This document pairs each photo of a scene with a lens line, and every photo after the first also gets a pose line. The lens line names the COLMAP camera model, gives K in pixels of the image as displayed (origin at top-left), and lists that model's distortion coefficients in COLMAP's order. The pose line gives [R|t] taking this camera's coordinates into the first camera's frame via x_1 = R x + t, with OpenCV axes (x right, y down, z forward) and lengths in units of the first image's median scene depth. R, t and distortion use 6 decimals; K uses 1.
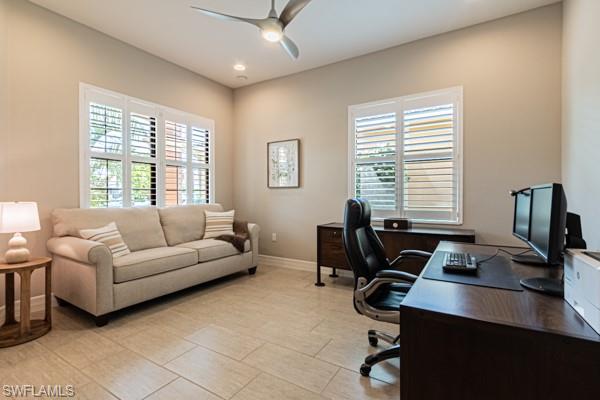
lens RADIAL K [[278.1, 0, 300.3], [0, 278.1, 198.8], [0, 0, 1]] dist [0.010070, -0.001370]
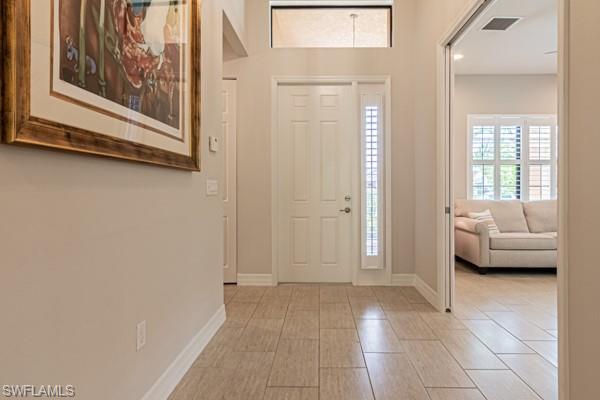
lens RADIAL K [[328.5, 0, 315.5], [0, 328.5, 190.4], [0, 0, 1]] dist [0.005146, 0.000723]
pose [[0.501778, 0.000625, -0.864996, 0.283249], [-0.013467, 0.999884, -0.007089, 0.008154], [0.864892, 0.015206, 0.501728, -0.506016]]
